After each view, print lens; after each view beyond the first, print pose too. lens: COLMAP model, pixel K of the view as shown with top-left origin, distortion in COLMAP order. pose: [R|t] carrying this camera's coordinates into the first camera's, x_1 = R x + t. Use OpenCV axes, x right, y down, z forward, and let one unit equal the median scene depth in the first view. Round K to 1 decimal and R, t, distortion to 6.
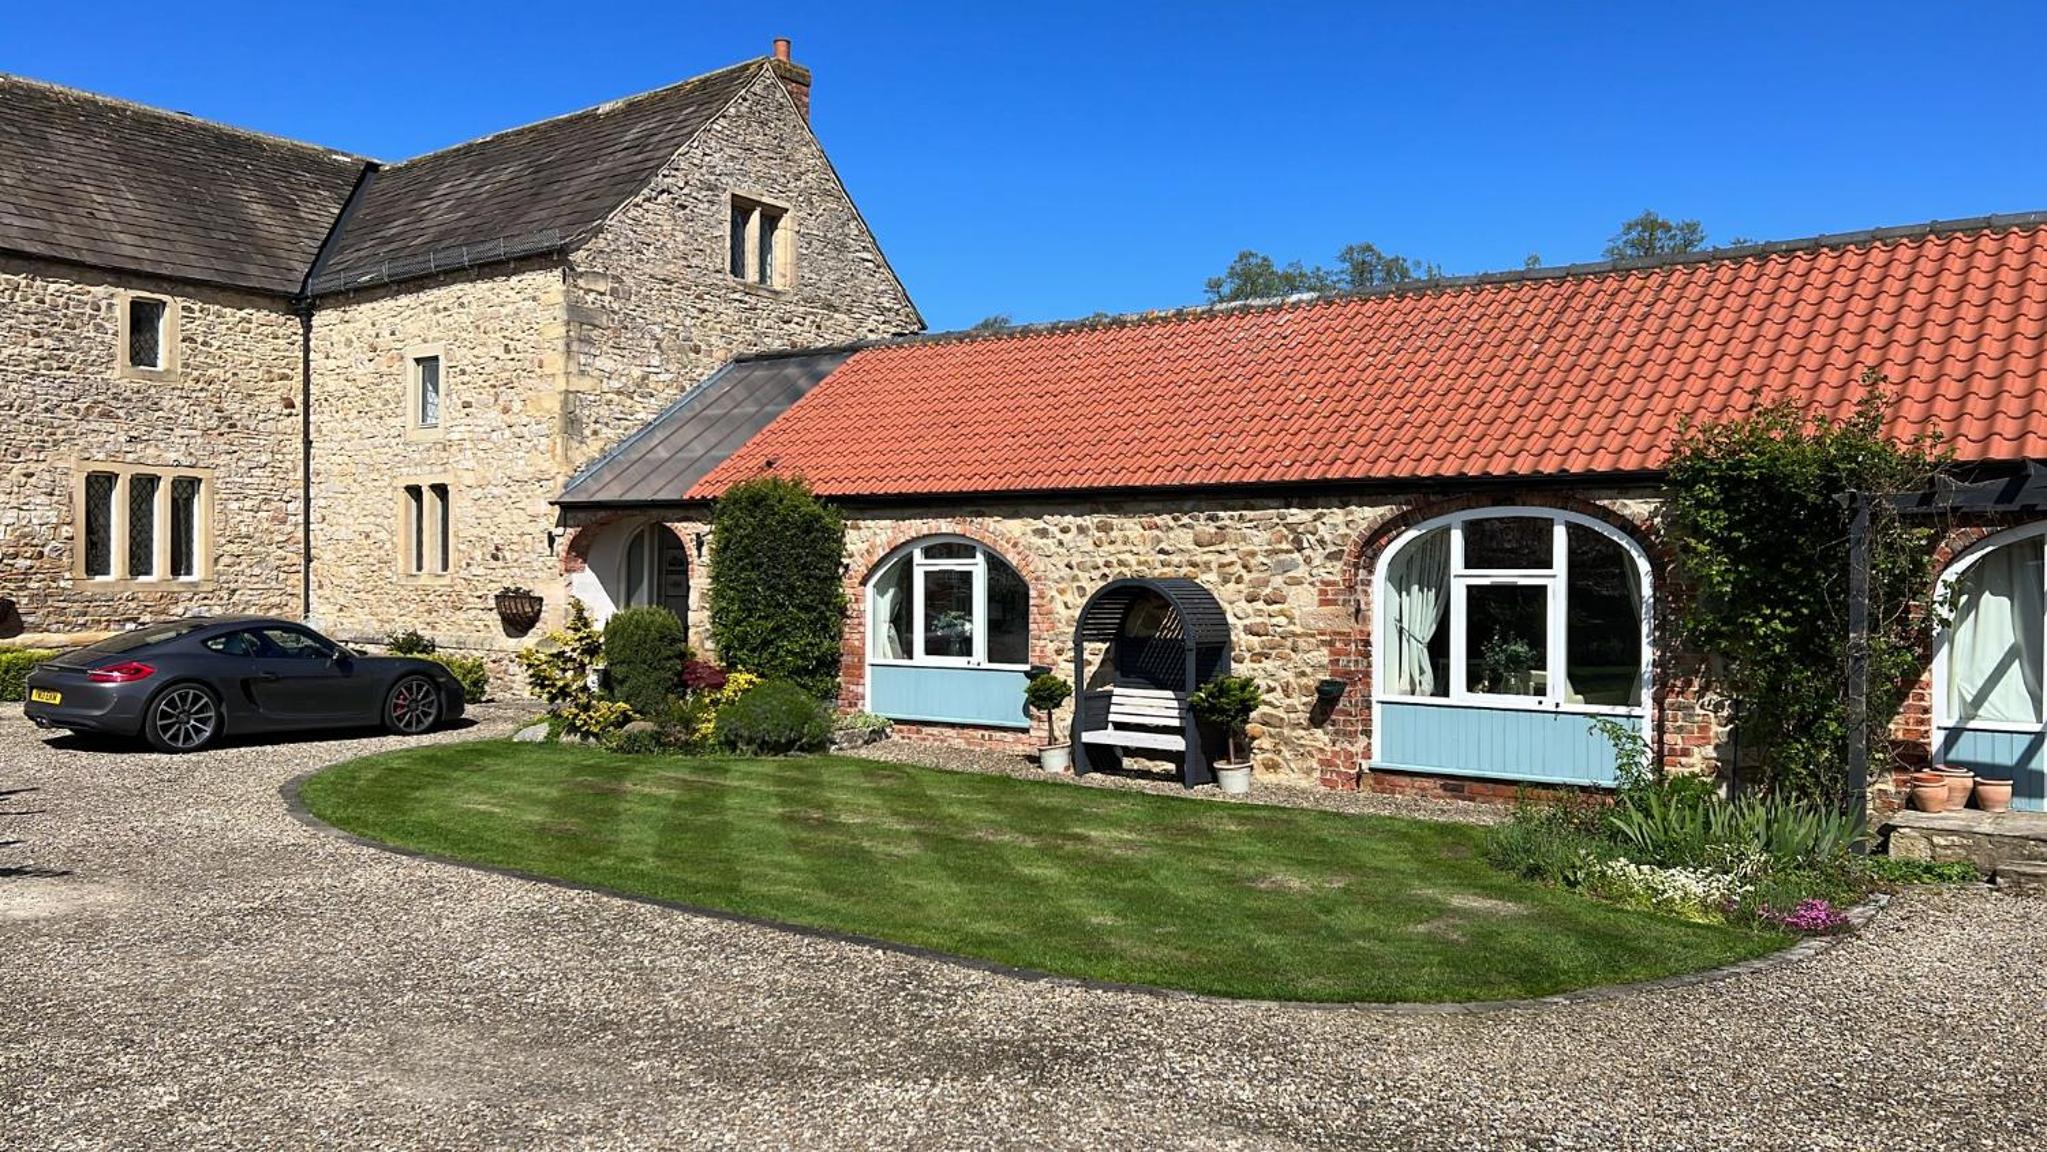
lens RADIAL K [[1501.6, 0, 1020.1], [0, 1501.6, 583.9], [0, 0, 1]] dist [0.026923, -0.006317]
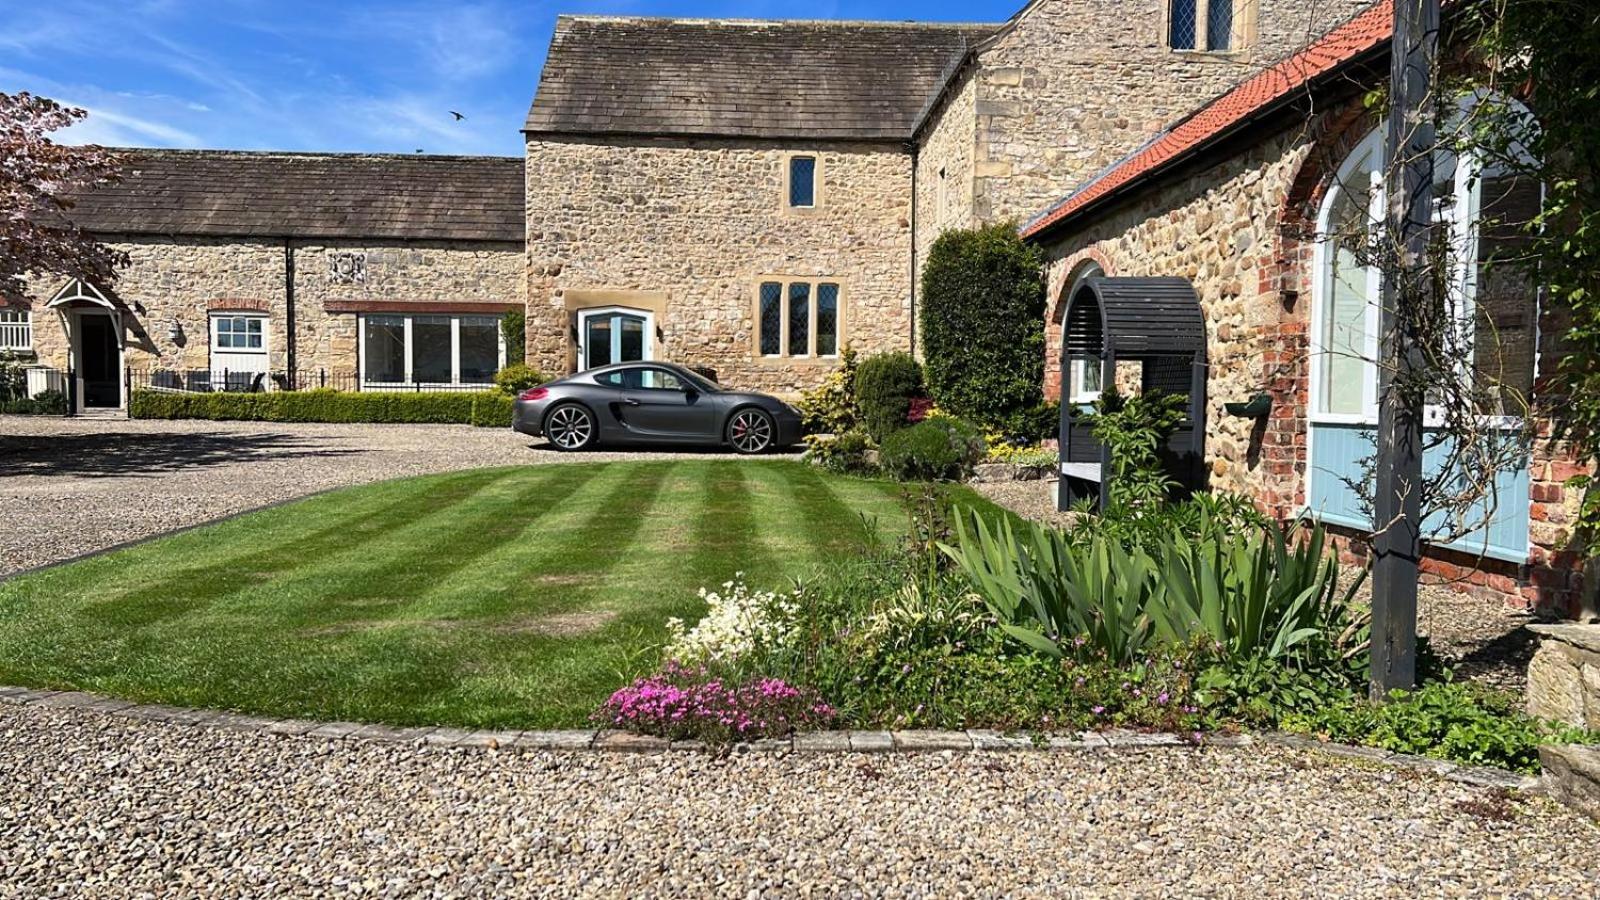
lens RADIAL K [[1220.1, 0, 801.3], [0, 1220.1, 464.9], [0, 0, 1]] dist [0.037421, -0.063353]
pose [[0.652425, 0.041498, -0.756717, 0.307317], [-0.004023, 0.998675, 0.051299, 0.041078], [0.757843, -0.030424, 0.651727, 0.263977]]
